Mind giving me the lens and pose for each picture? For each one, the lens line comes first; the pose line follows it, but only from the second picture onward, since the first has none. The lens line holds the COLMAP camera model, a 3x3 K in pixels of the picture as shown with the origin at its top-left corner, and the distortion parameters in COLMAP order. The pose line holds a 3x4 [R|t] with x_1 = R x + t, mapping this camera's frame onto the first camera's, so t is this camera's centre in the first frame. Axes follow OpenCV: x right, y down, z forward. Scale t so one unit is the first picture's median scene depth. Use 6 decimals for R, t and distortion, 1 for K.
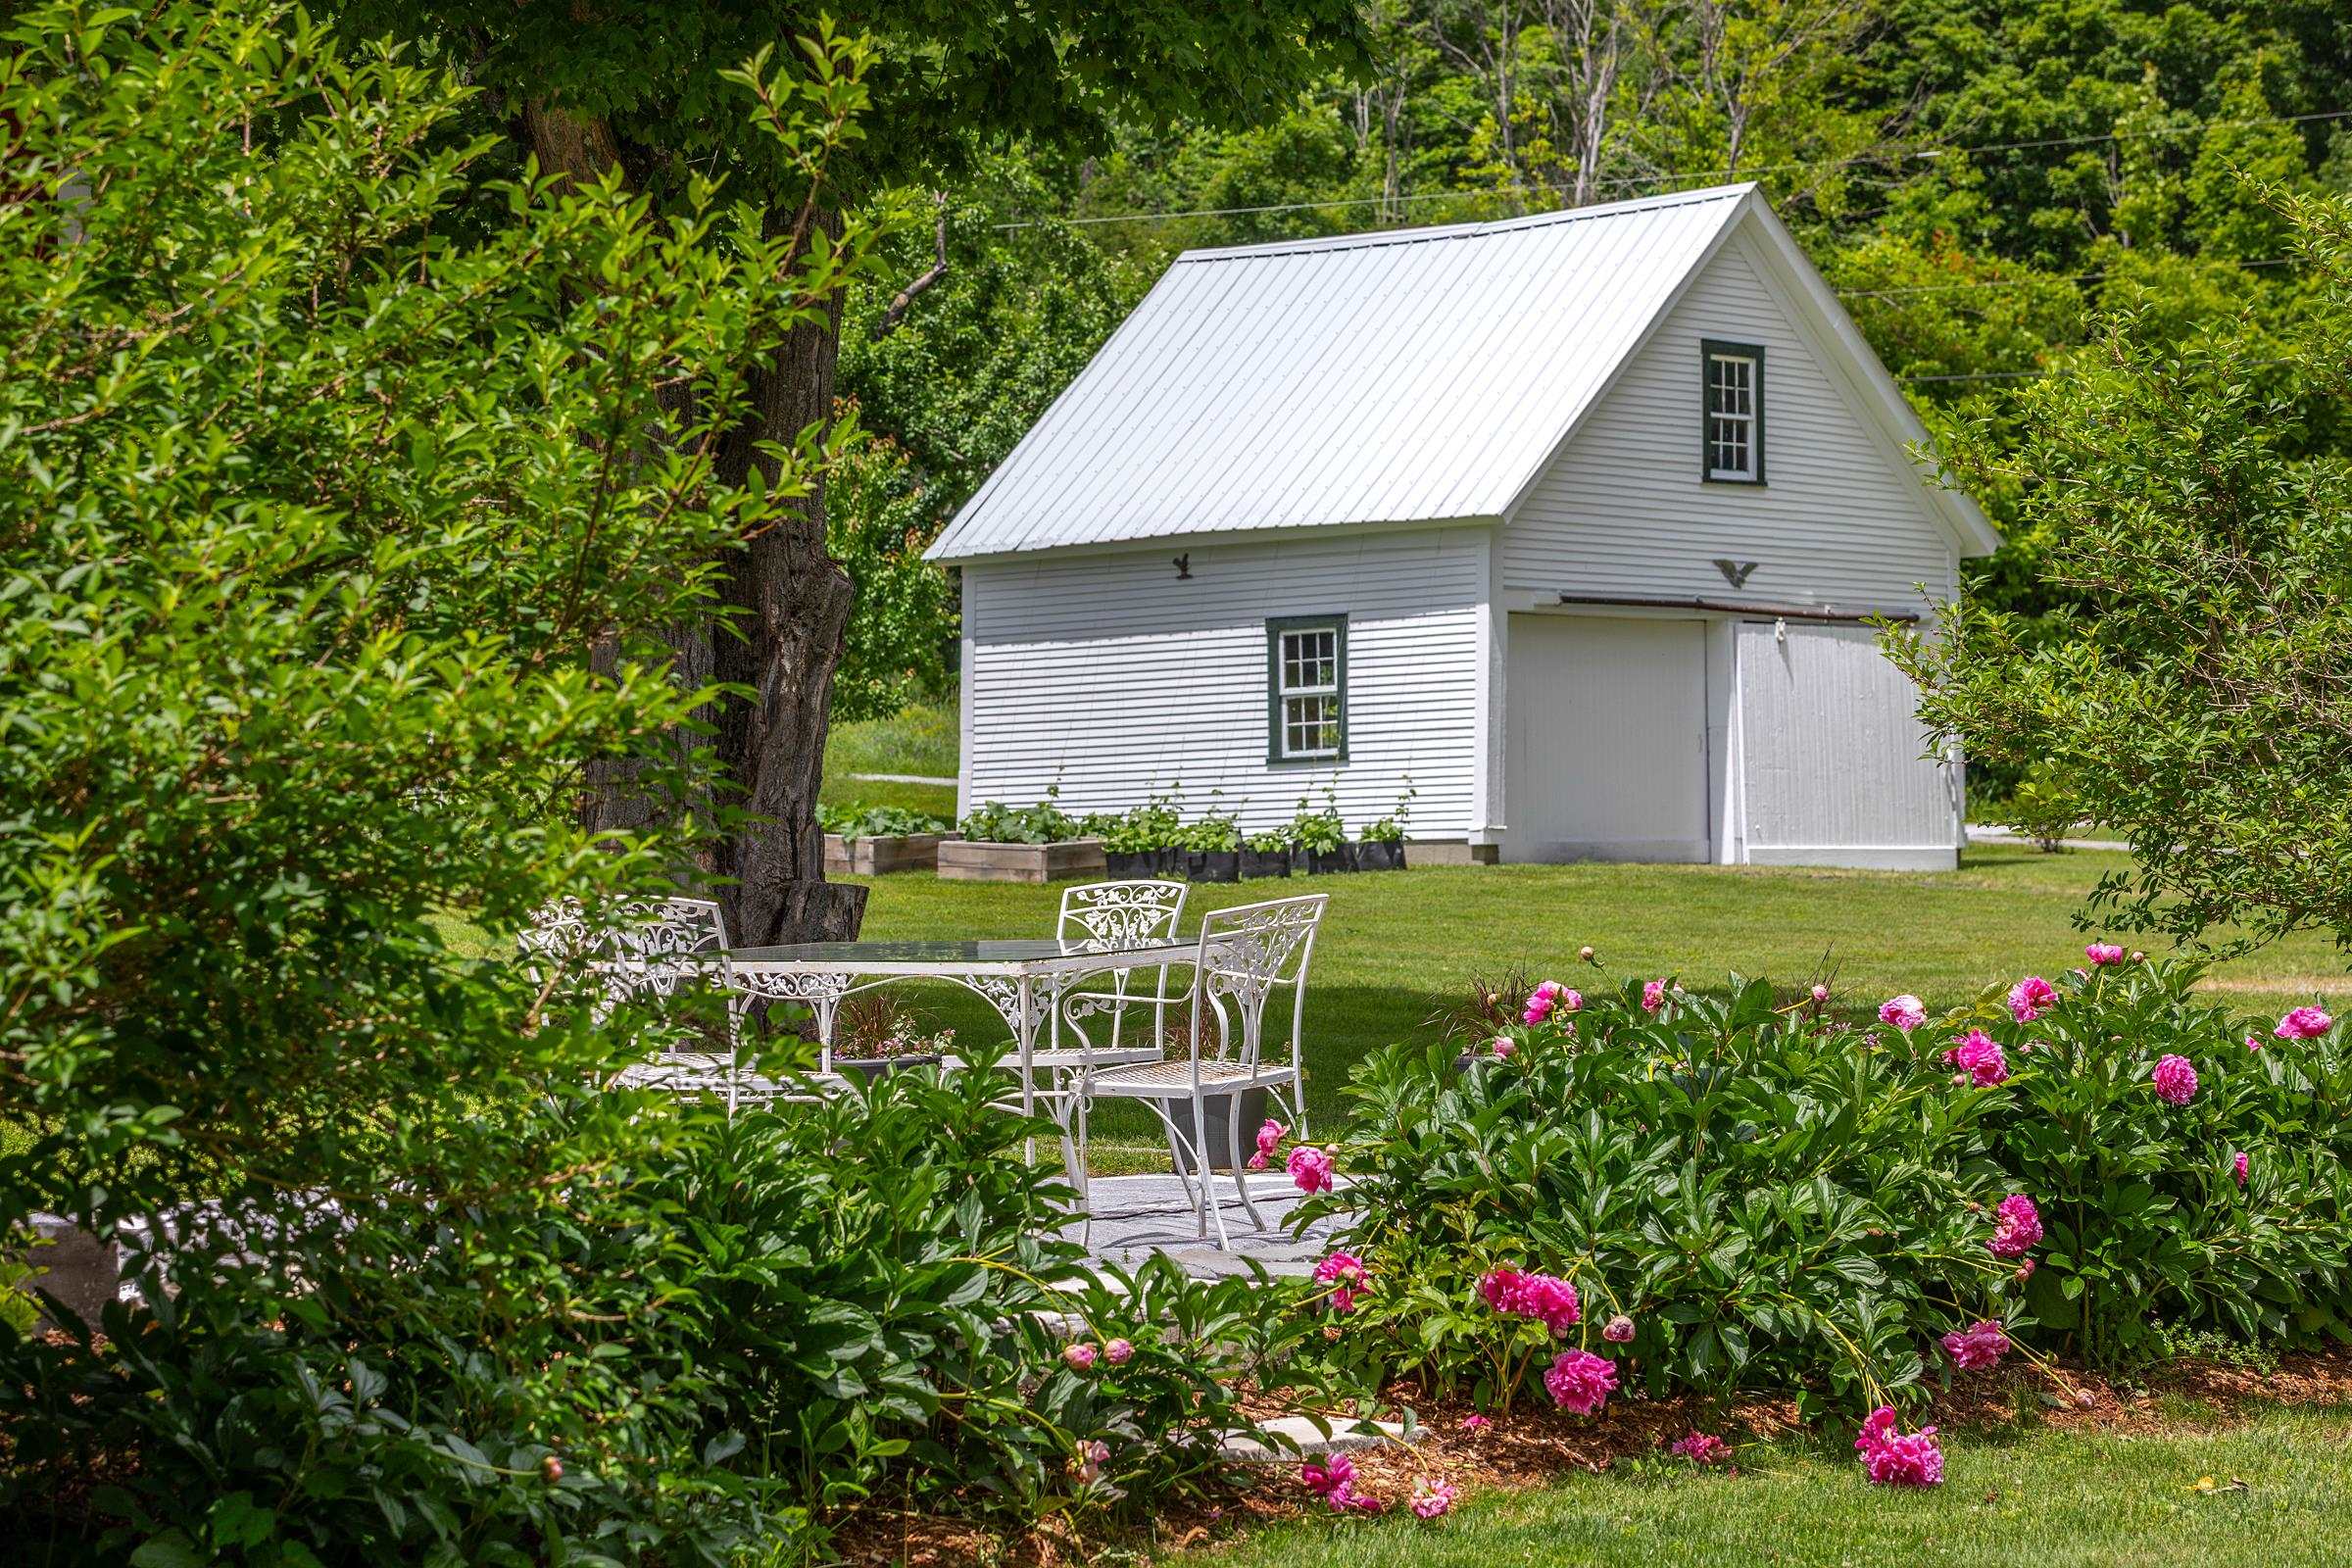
lens RADIAL K [[6085.2, 0, 1176.0], [0, 6085.2, 784.0], [0, 0, 1]] dist [-0.162158, -0.315618]
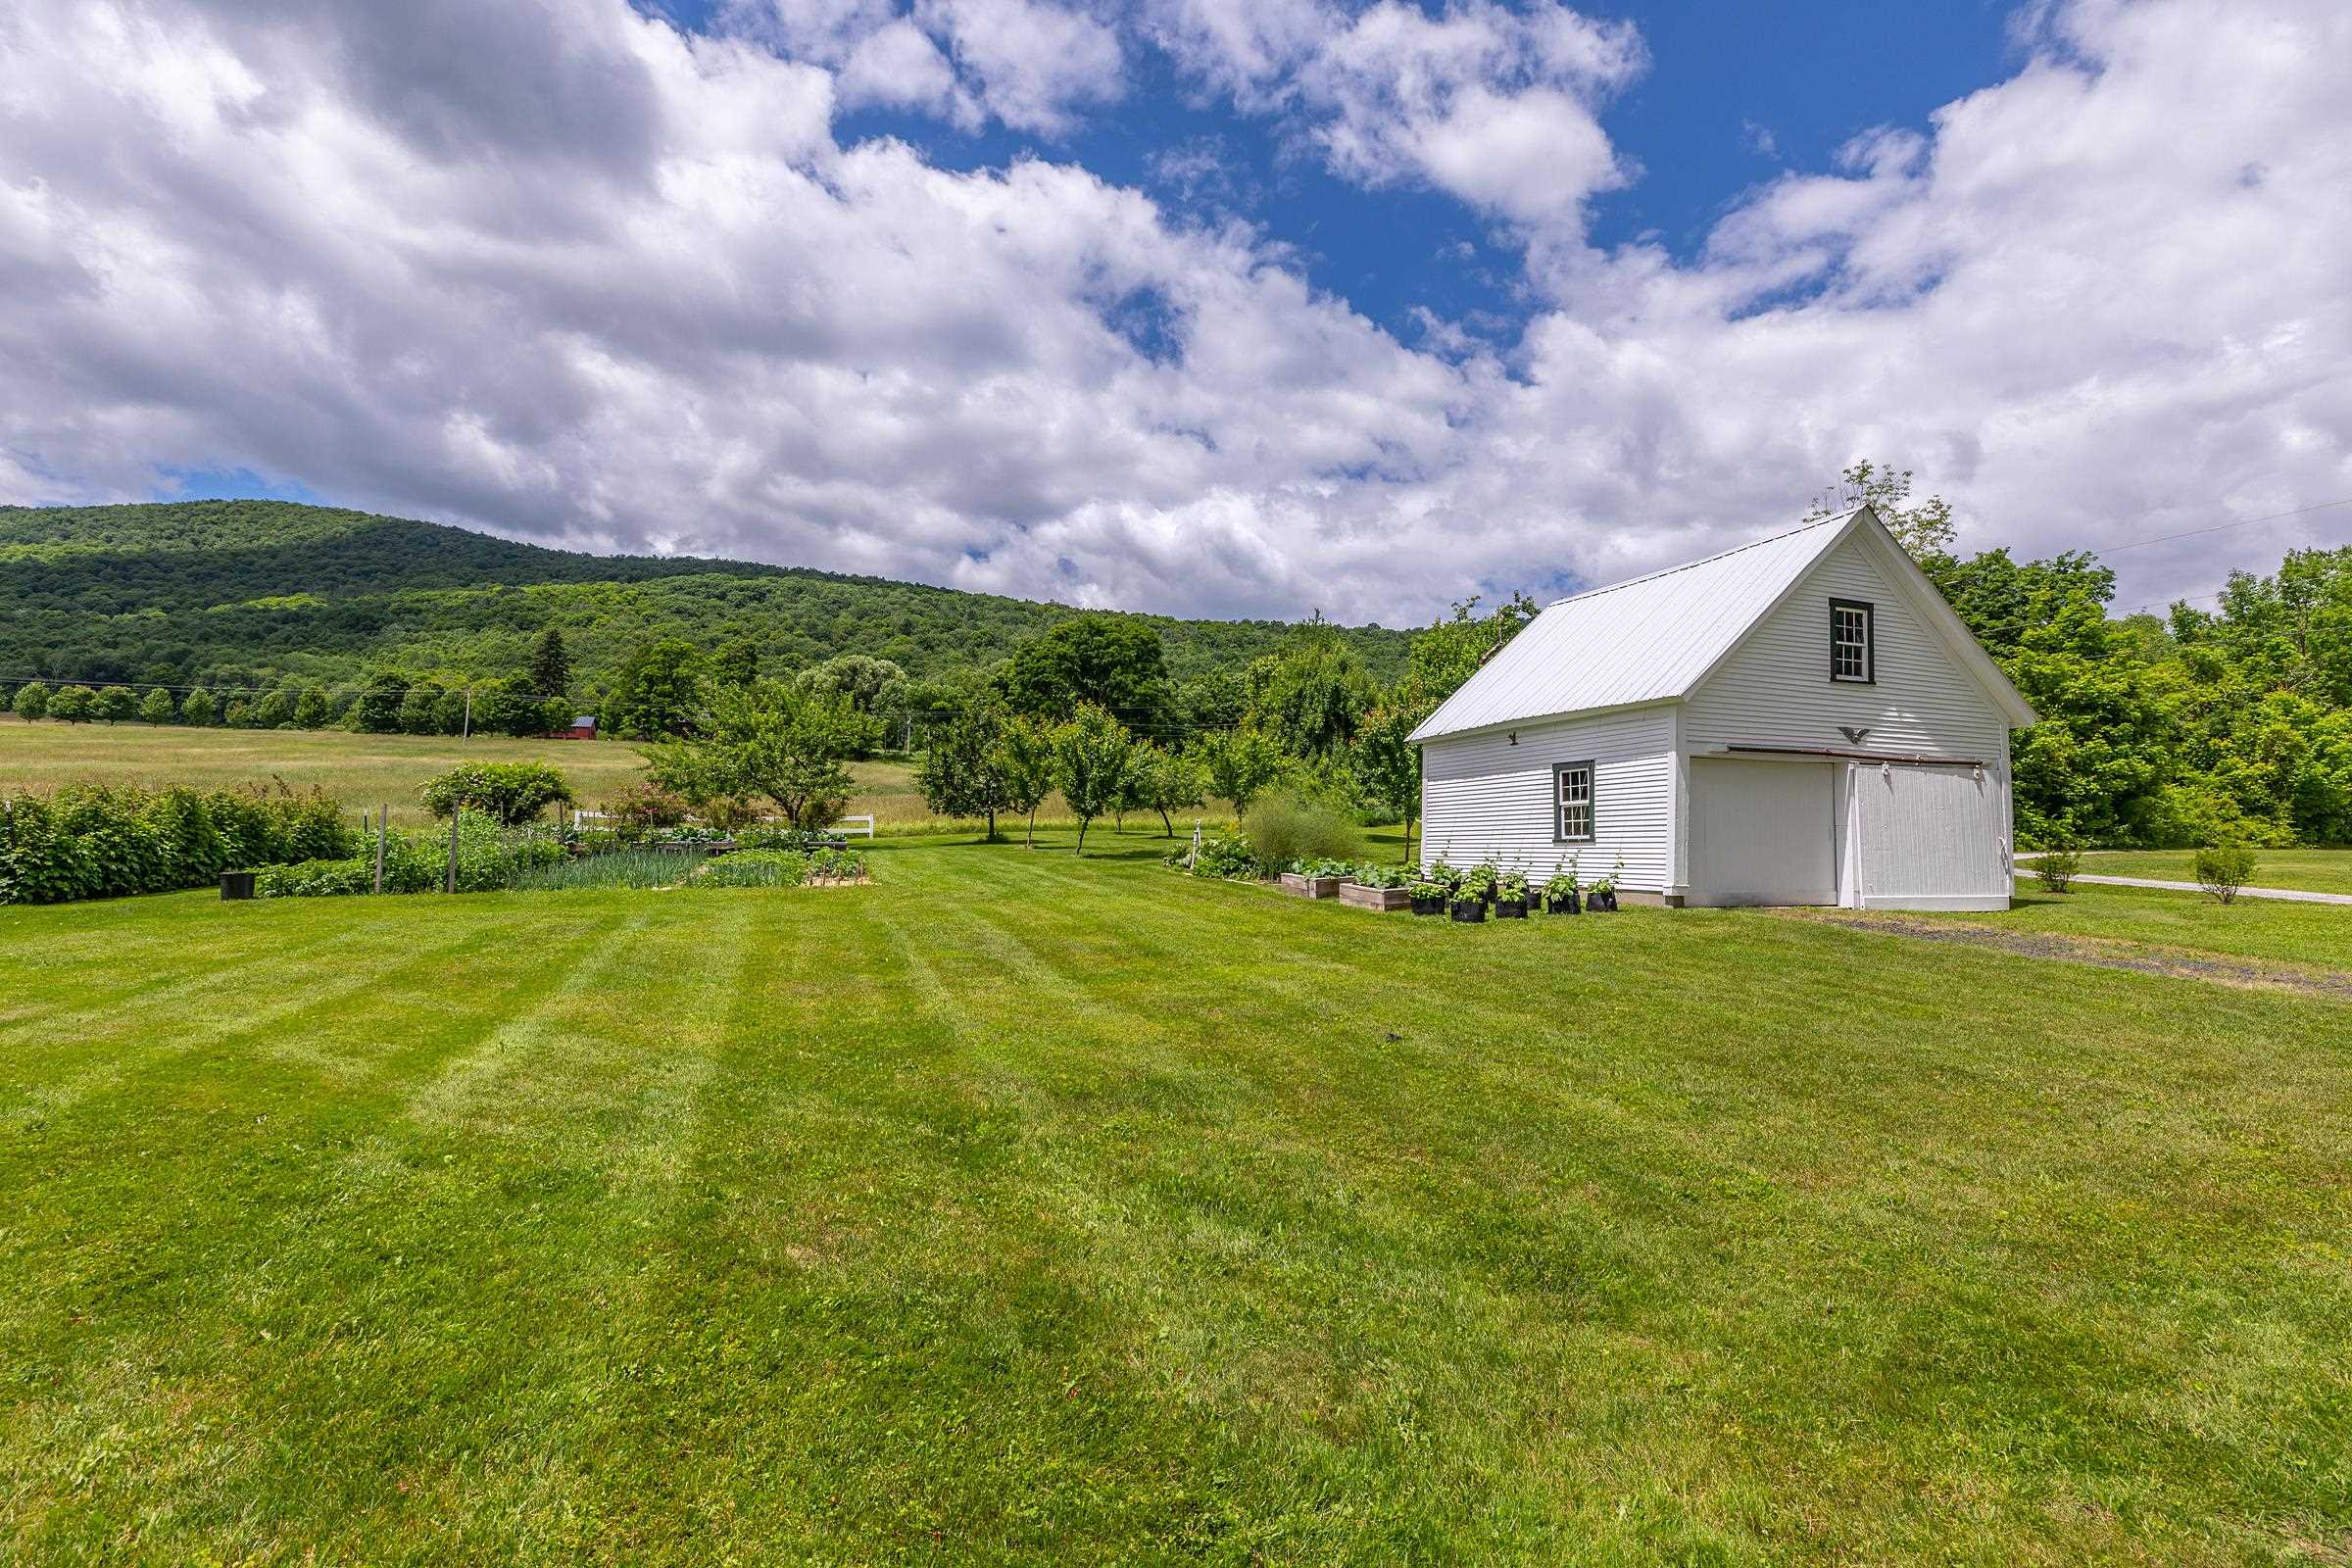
lens RADIAL K [[1067.4, 0, 1176.0], [0, 1067.4, 784.0], [0, 0, 1]] dist [-0.000089, -0.000031]
pose [[0.881113, -0.004313, -0.472886, 0.067493], [-0.009912, 0.999570, -0.027587, -0.010989], [0.472802, 0.028994, 0.880692, 0.660370]]
